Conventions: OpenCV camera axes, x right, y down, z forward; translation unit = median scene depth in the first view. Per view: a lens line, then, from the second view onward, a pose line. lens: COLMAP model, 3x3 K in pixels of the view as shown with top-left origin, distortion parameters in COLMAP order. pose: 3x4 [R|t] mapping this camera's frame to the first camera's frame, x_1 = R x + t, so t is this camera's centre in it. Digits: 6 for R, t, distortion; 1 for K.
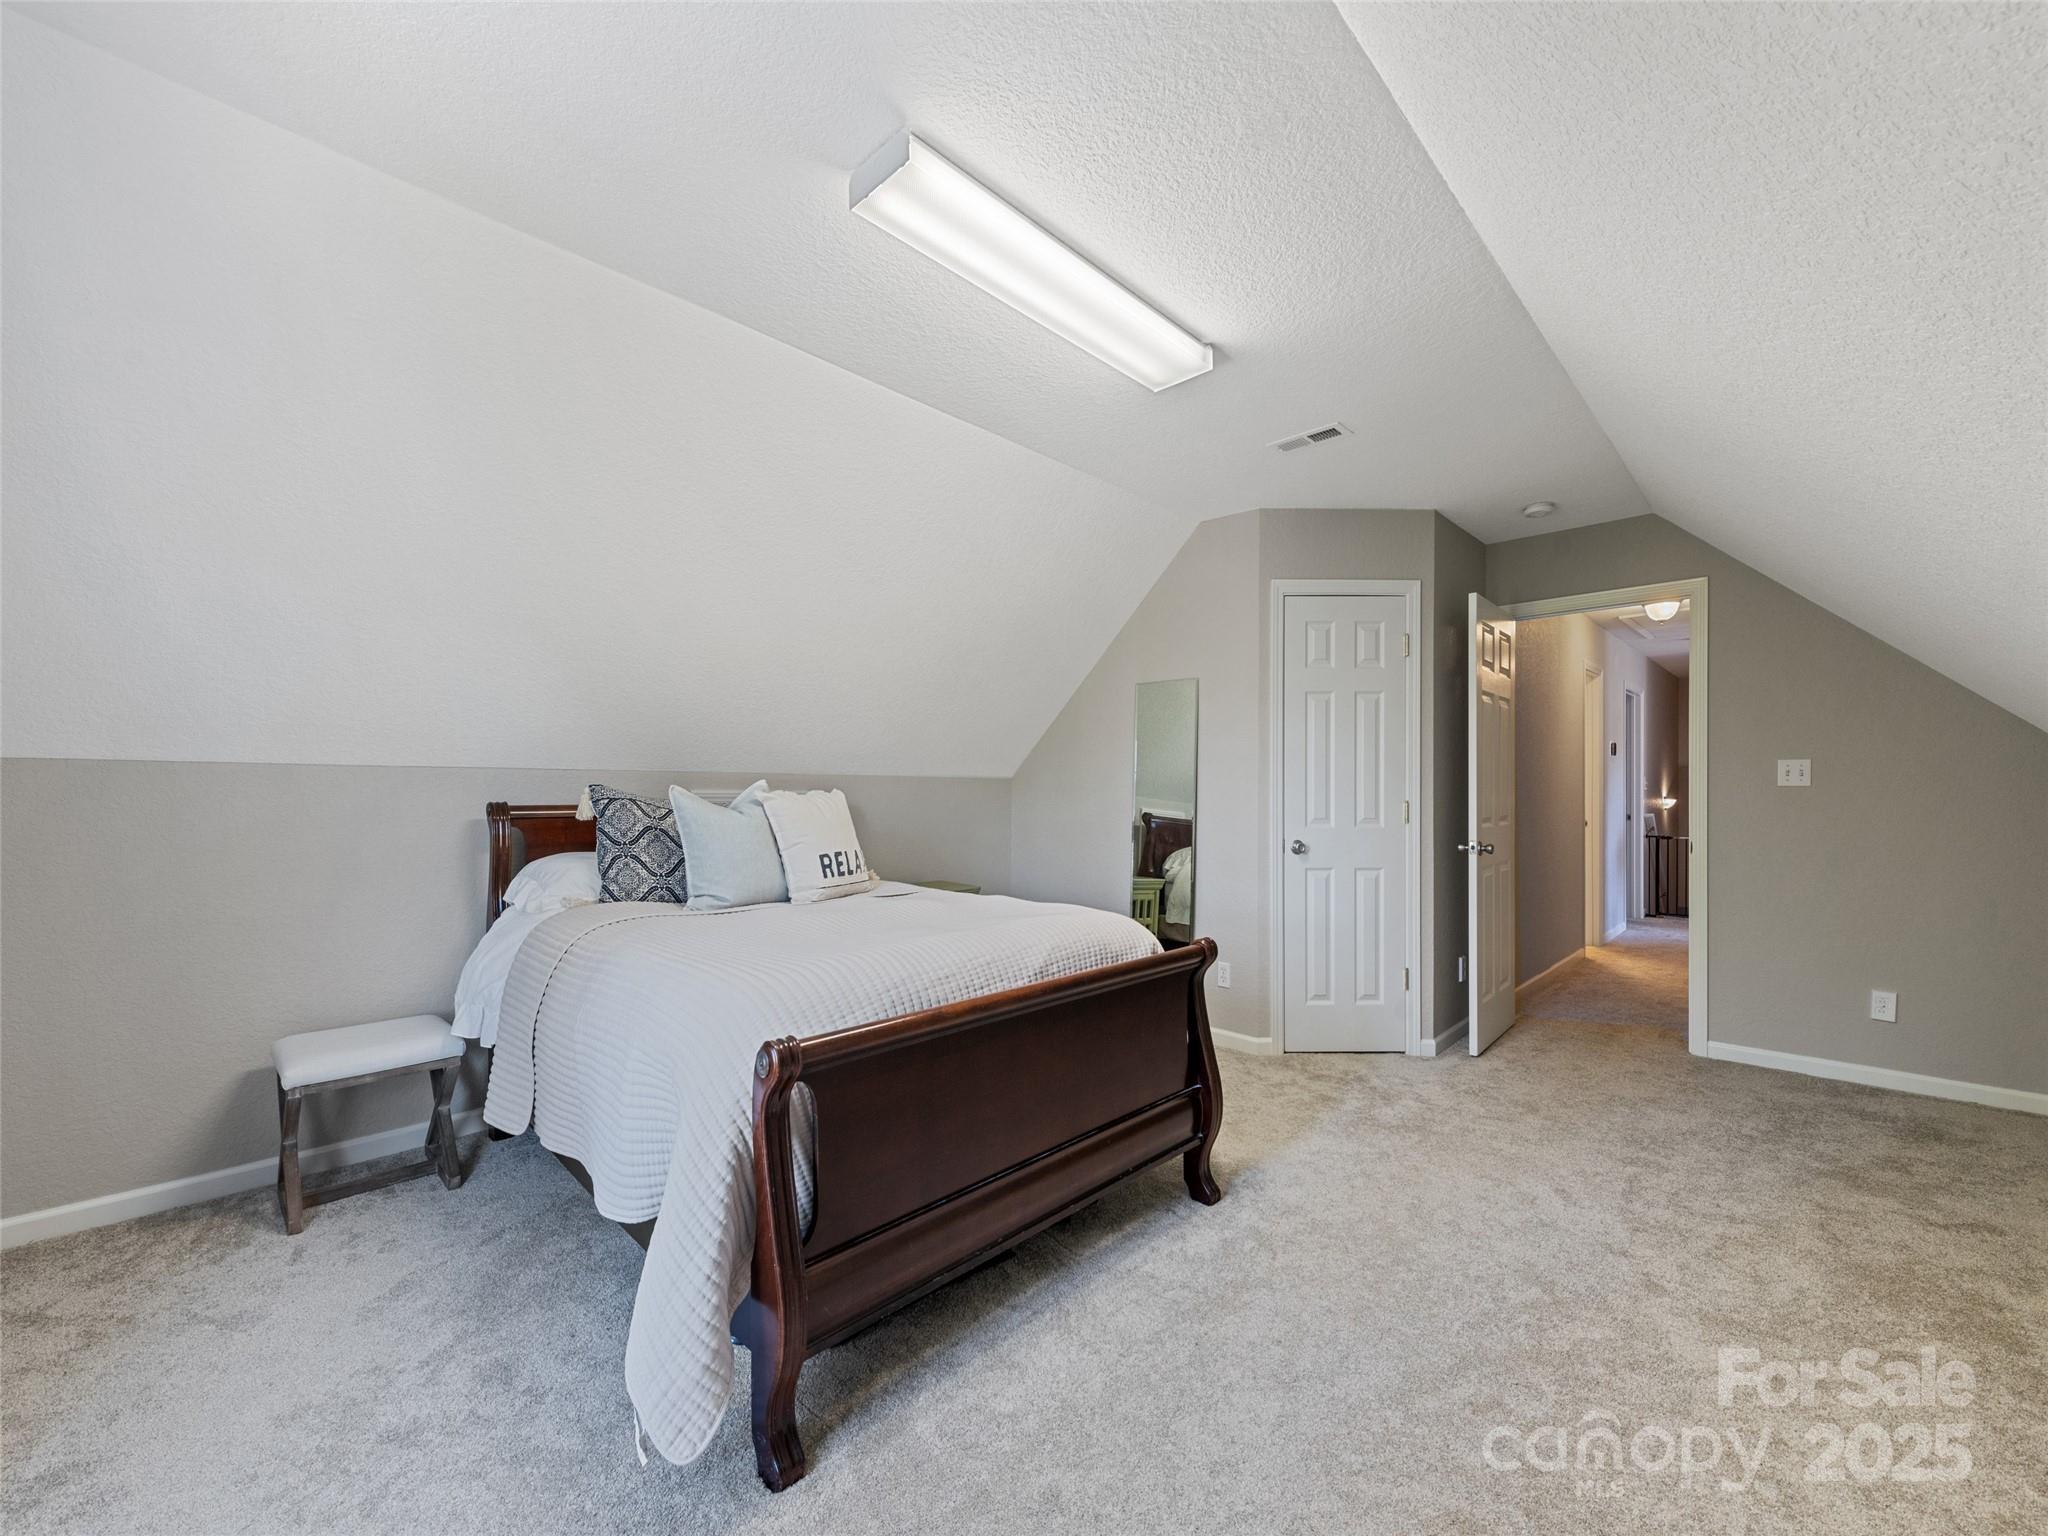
lens RADIAL K [[822.4, 0, 1047.4], [0, 822.4, 785.7], [0, 0, 1]] dist [0.000245, -0.000076]
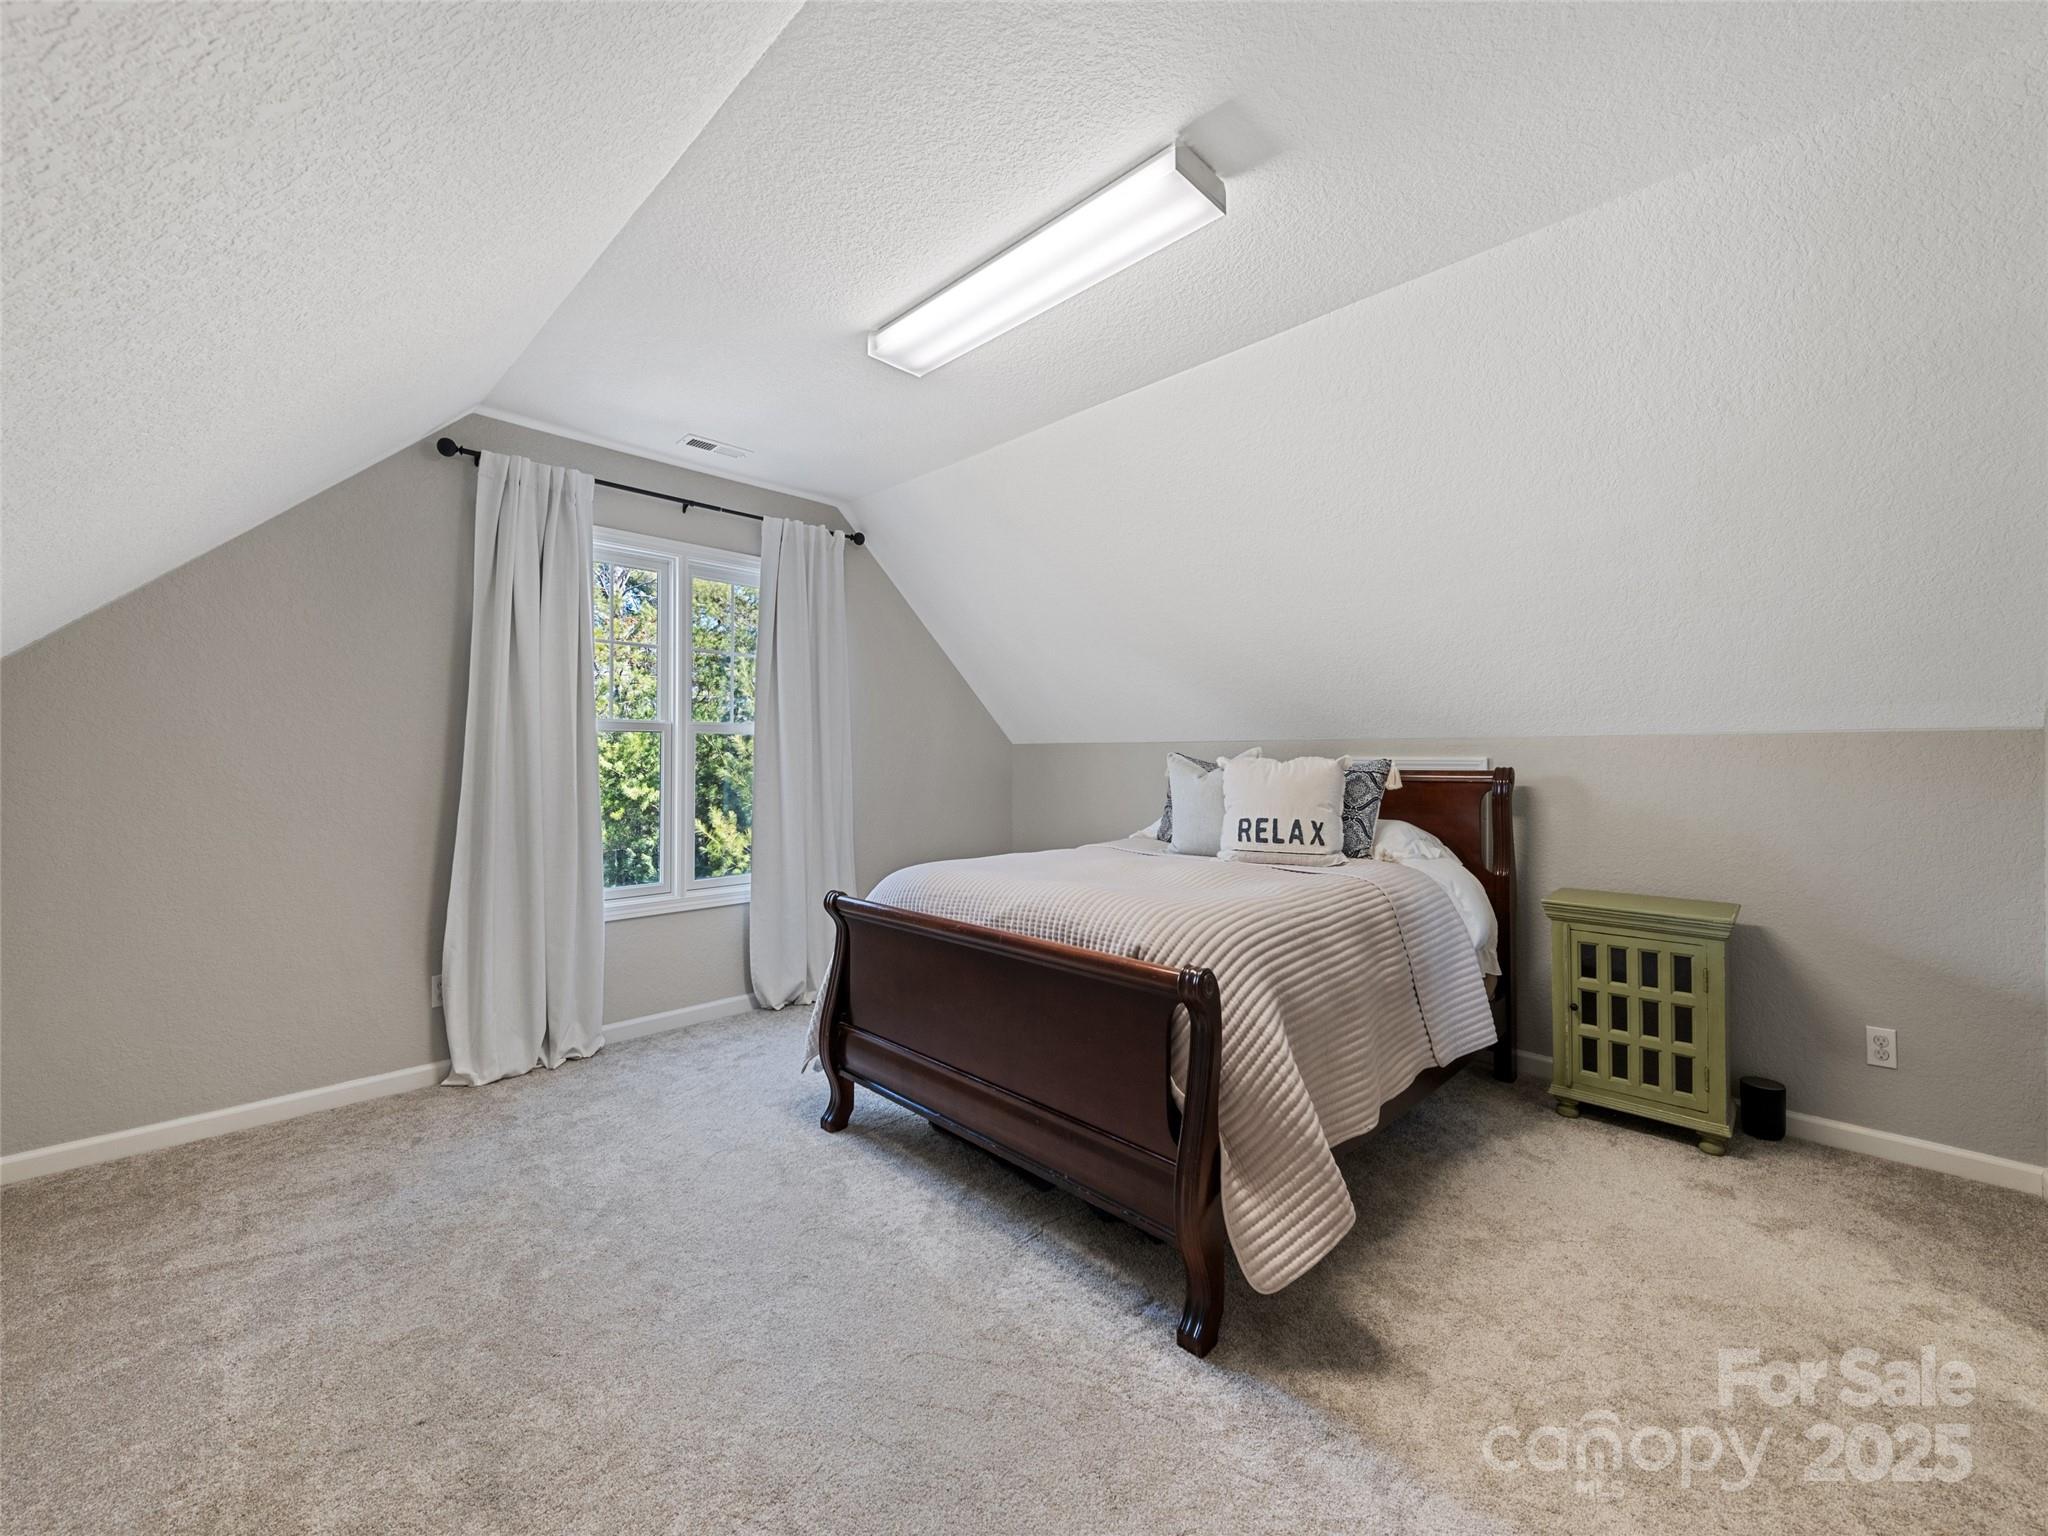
lens RADIAL K [[814.3, 0, 1018.3], [0, 814.3, 745.9], [0, 0, 1]] dist [0.001263, -0.000339]
pose [[-0.044768, -0.014499, -0.998892, 0.771849], [0.007962, 0.999858, -0.014870, 0.004321], [0.998966, -0.008619, -0.044646, 0.760697]]
